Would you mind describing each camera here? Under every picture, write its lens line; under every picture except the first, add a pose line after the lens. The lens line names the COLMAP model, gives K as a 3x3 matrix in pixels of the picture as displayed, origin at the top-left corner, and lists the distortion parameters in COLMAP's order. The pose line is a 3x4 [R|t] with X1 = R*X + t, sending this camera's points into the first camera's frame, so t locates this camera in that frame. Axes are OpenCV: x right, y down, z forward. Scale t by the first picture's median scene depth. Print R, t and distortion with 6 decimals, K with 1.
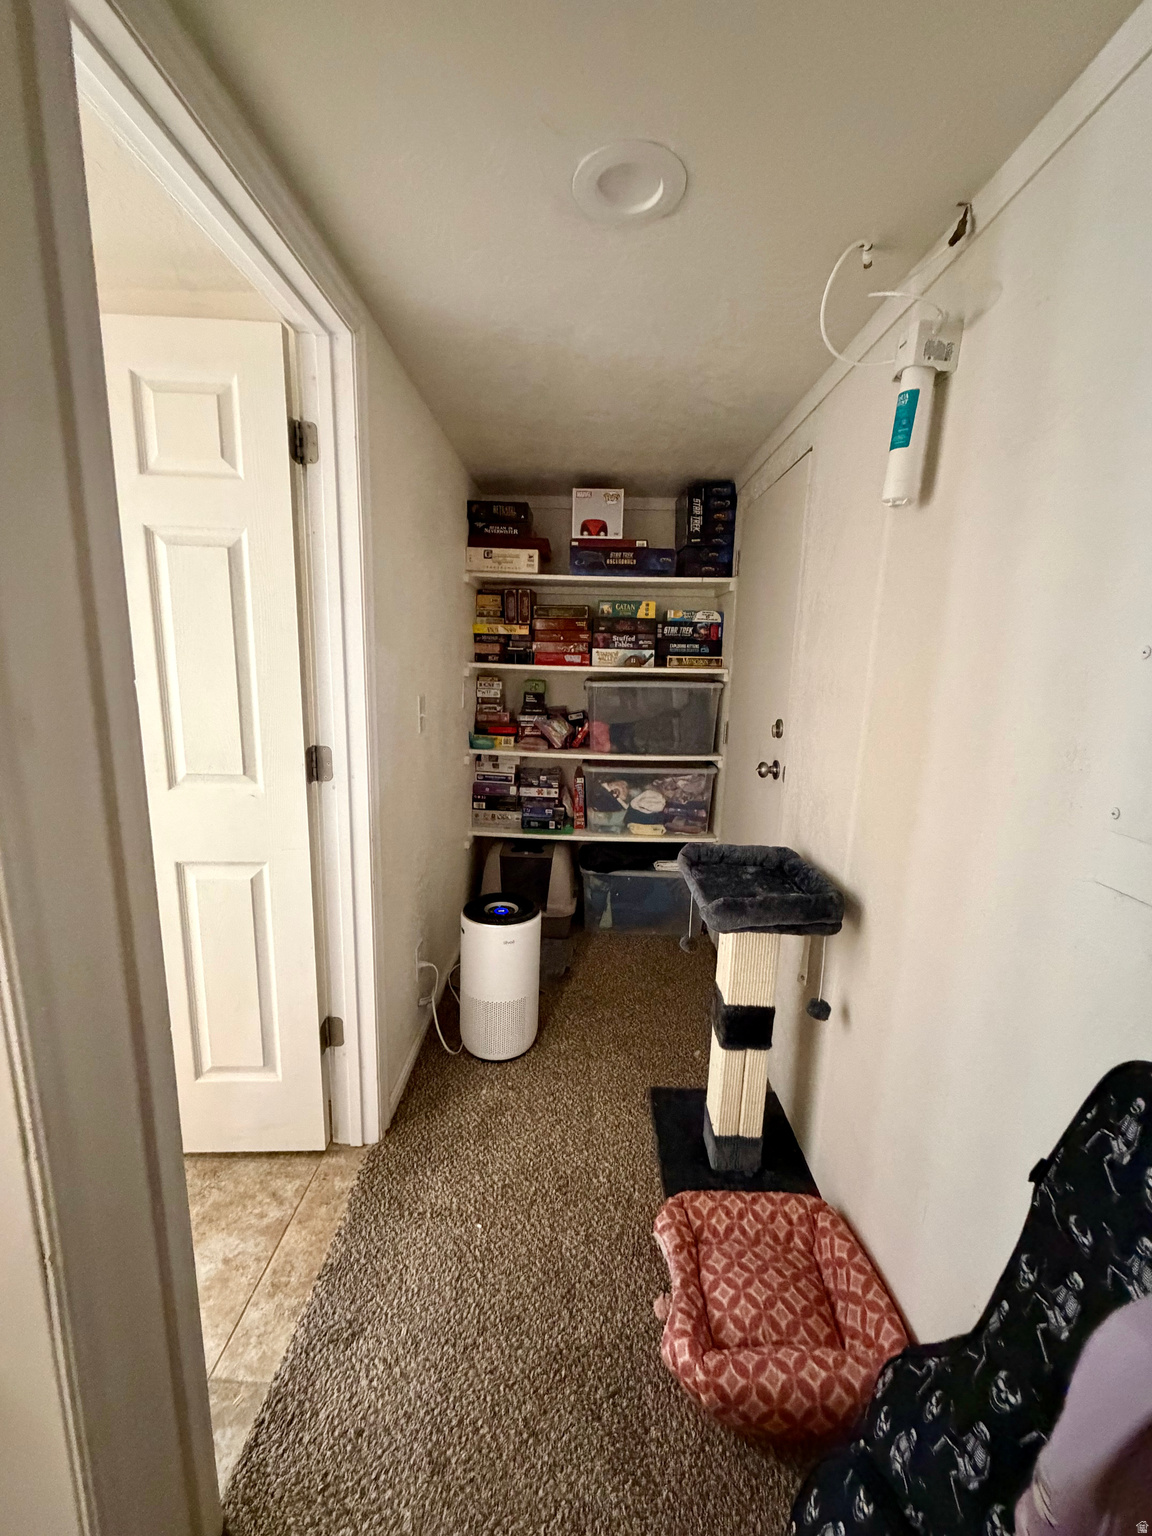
lens RADIAL K [[614.6, 0, 575.8], [0, 614.6, 769.1], [0, 0, 1]] dist [-0.001269, -0.000032]
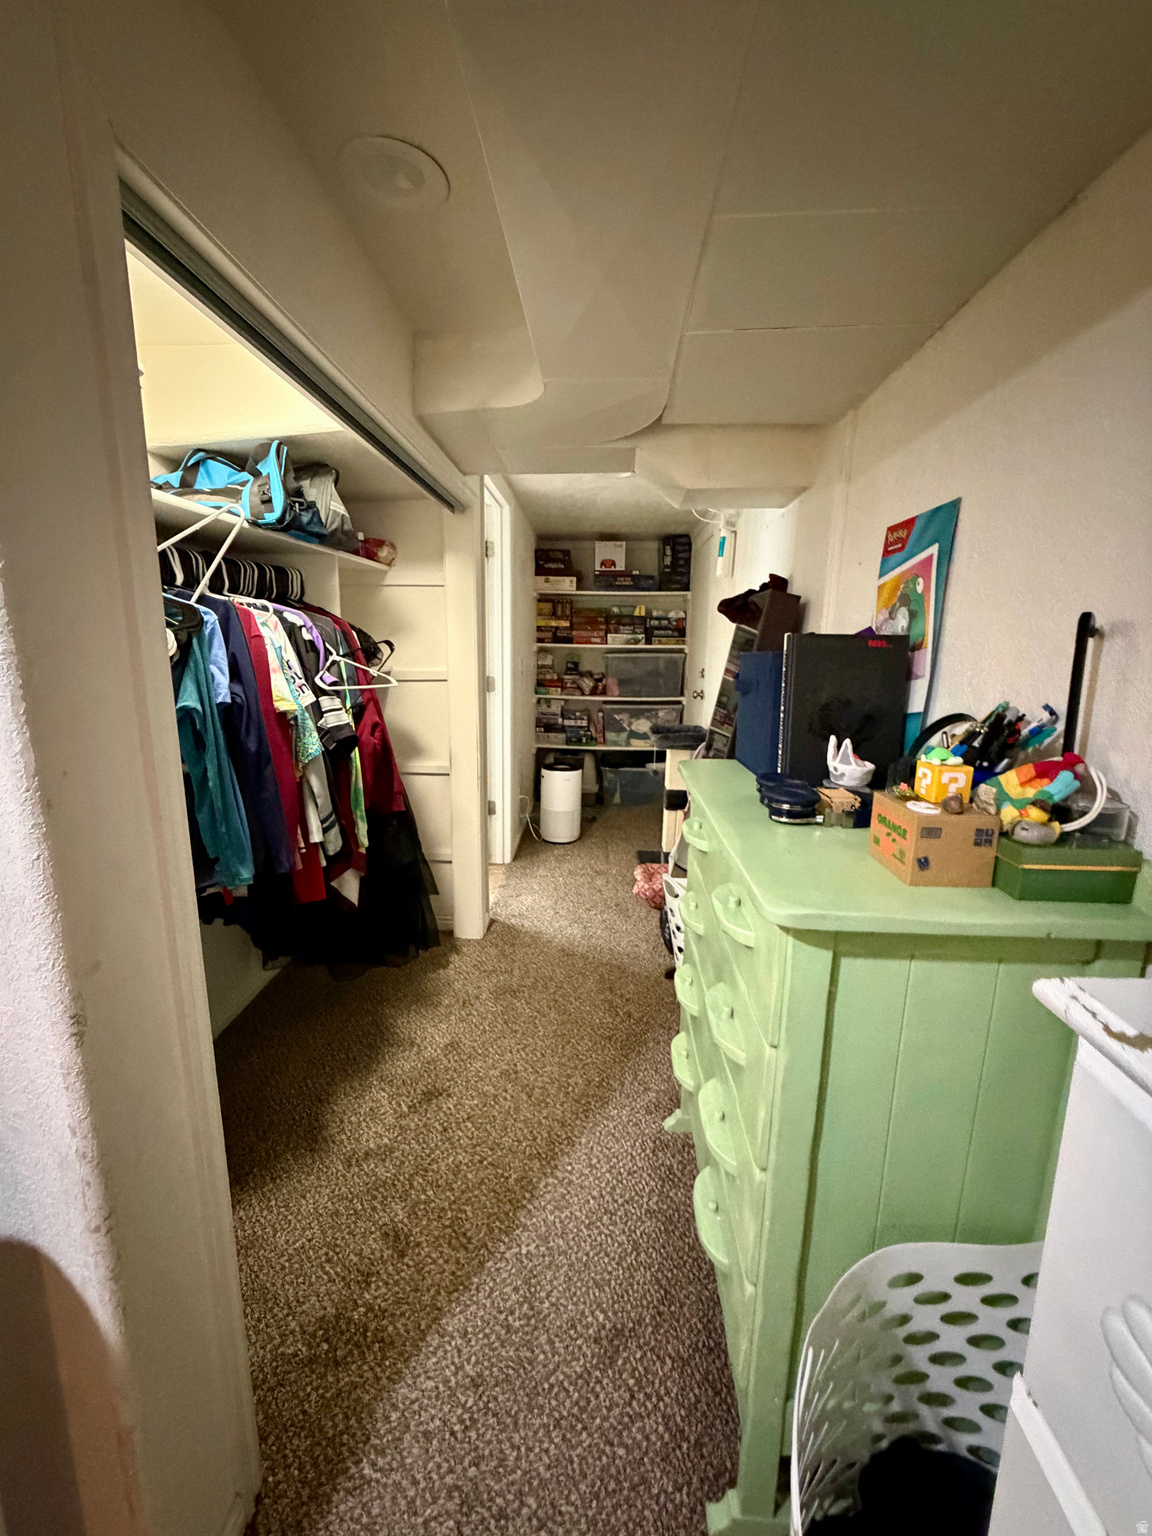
lens RADIAL K [[614.6, 0, 577.5], [0, 614.6, 761.4], [0, 0, 1]] dist [-0.001269, -0.000032]
pose [[0.999700, -0.006312, -0.023664, -0.017509], [0.006456, 0.999961, 0.006036, 0.139284], [0.023625, -0.006187, 0.999702, -0.673586]]
